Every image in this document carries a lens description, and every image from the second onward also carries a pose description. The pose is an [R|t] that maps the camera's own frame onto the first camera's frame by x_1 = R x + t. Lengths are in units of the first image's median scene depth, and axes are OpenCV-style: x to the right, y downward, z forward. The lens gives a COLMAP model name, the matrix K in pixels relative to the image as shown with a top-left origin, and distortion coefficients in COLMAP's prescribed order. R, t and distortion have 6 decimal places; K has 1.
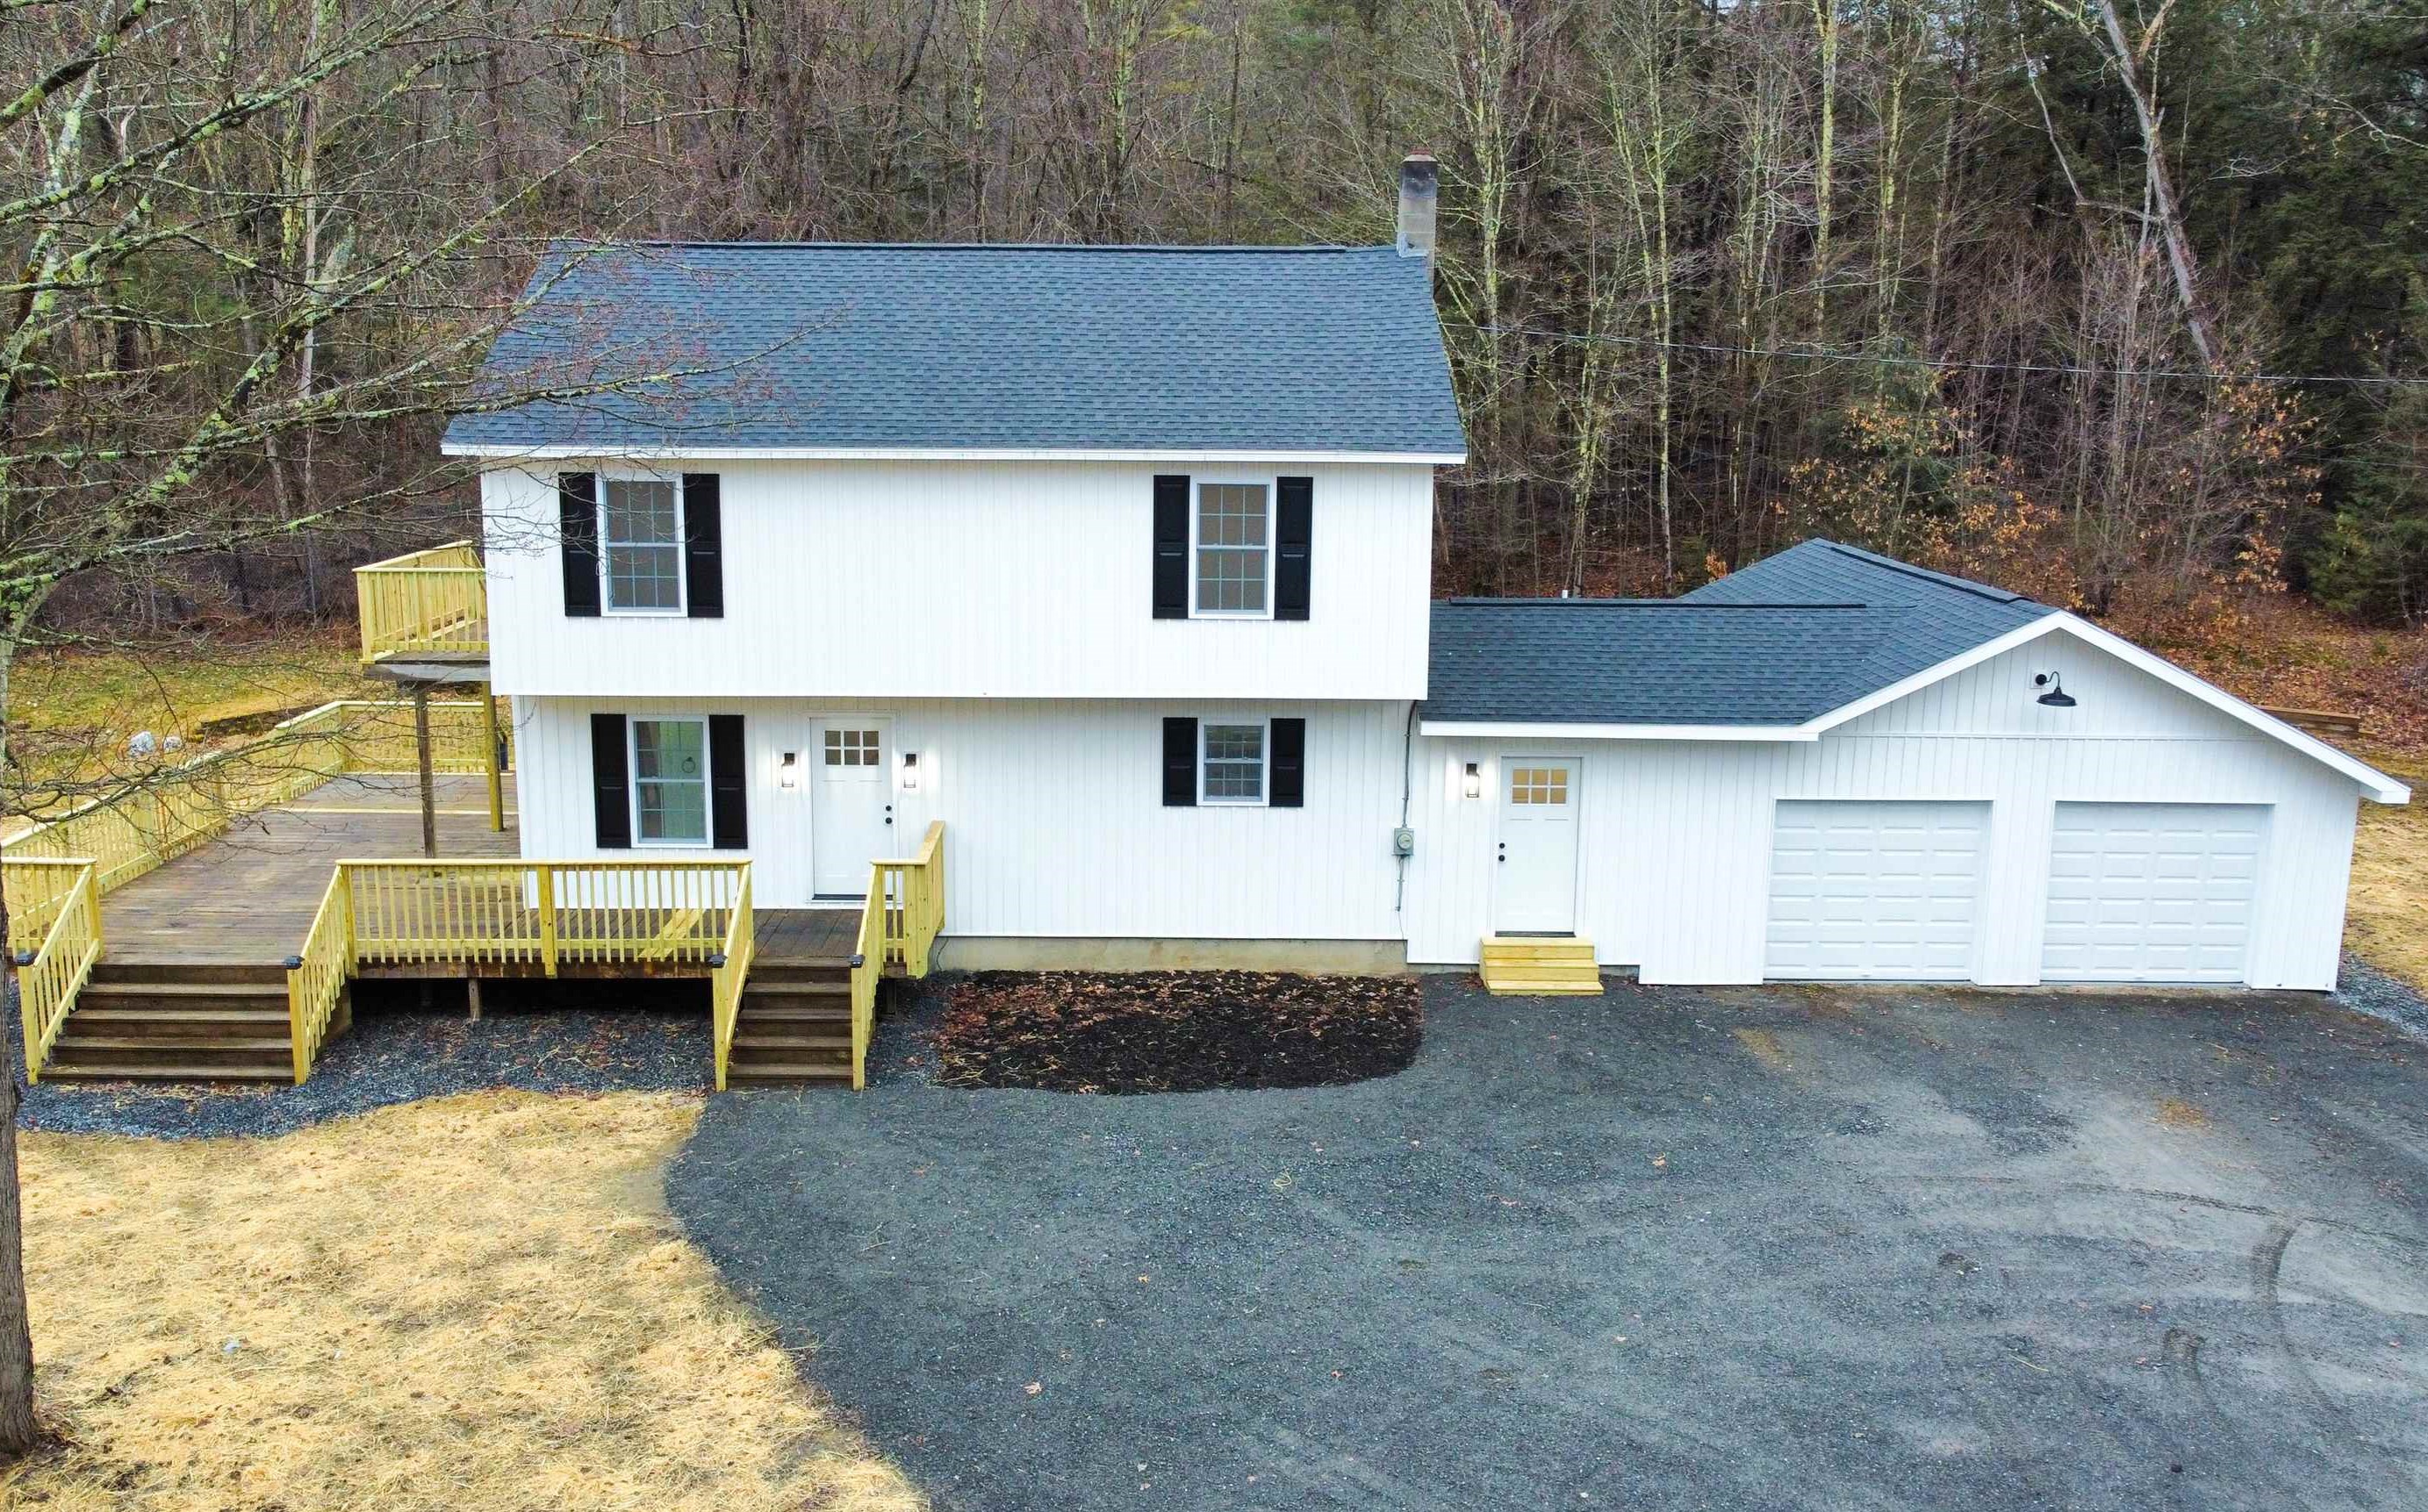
lens RADIAL K [[2069.2, 0, 1215.4], [0, 2069.2, 750.1], [0, 0, 1]] dist [0.008937, 0.005960]
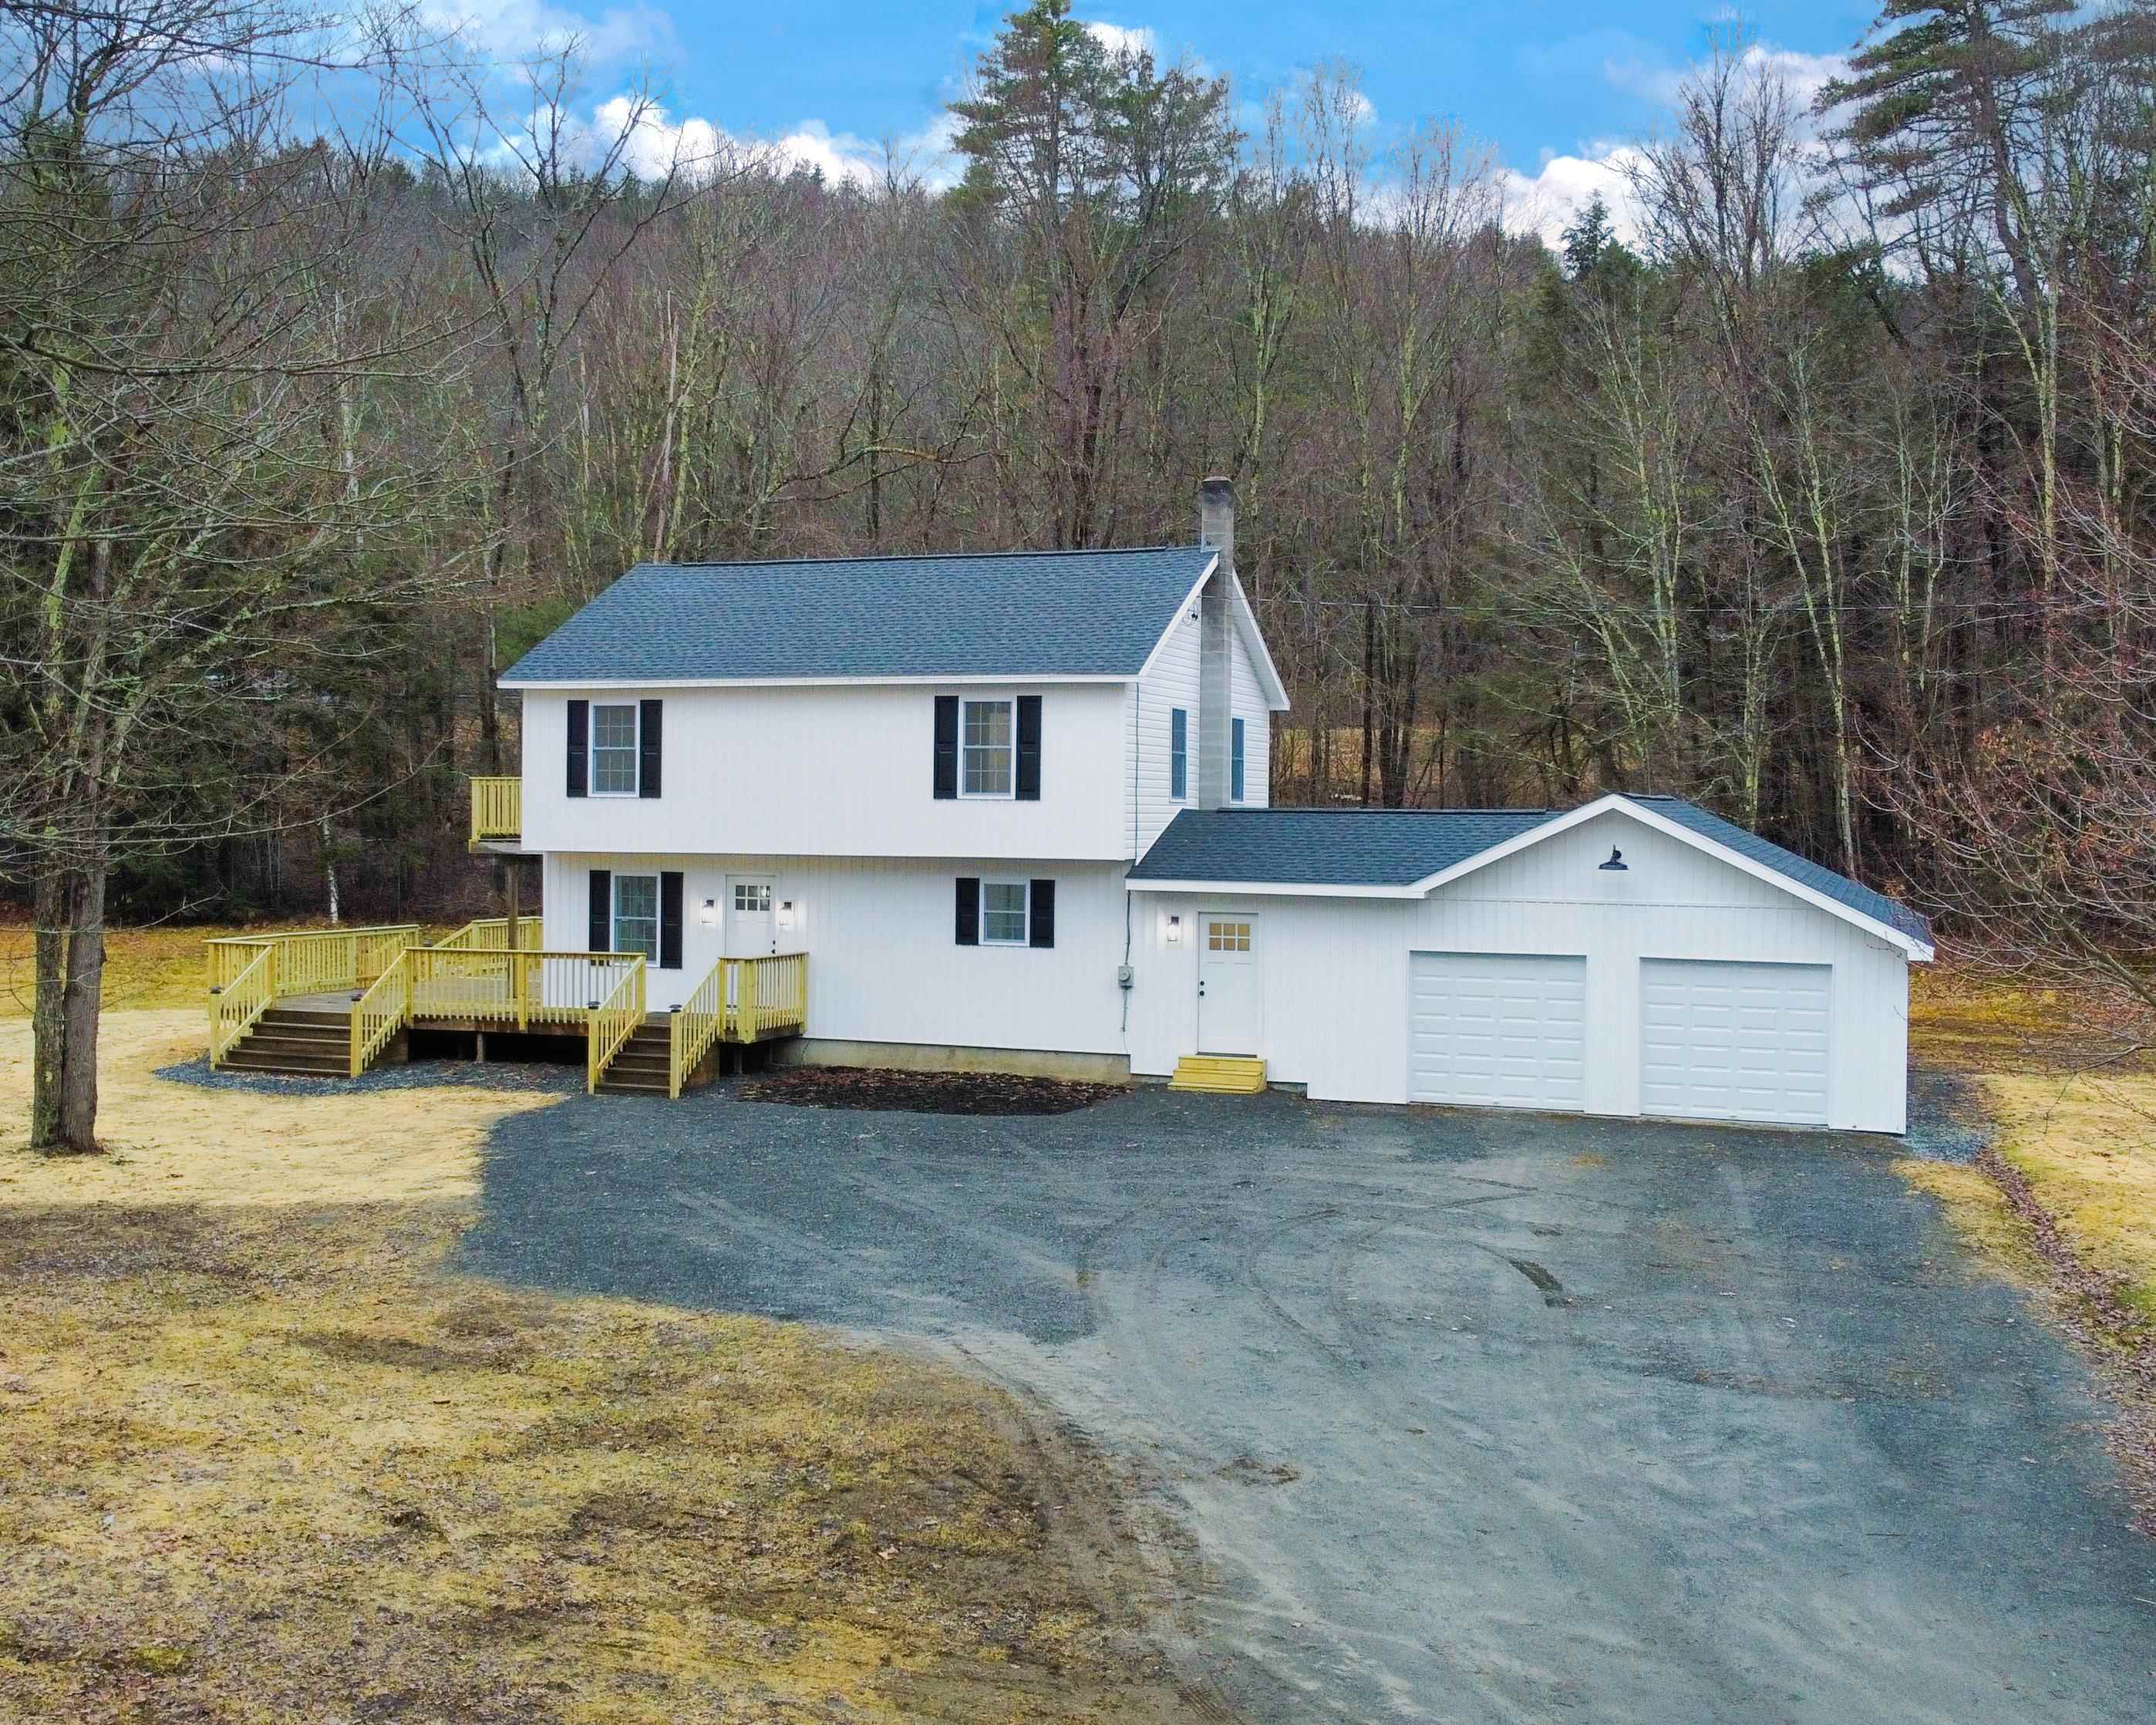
lens RADIAL K [[2378.9, 0, 1076.3], [0, 2378.9, 865.3], [0, 0, 1]] dist [0.035984, 0.000000]
pose [[0.931819, 0.006098, -0.362871, 0.620699], [-0.068701, 0.984745, -0.159868, 0.222576], [0.356361, 0.173898, 0.918023, -0.409613]]
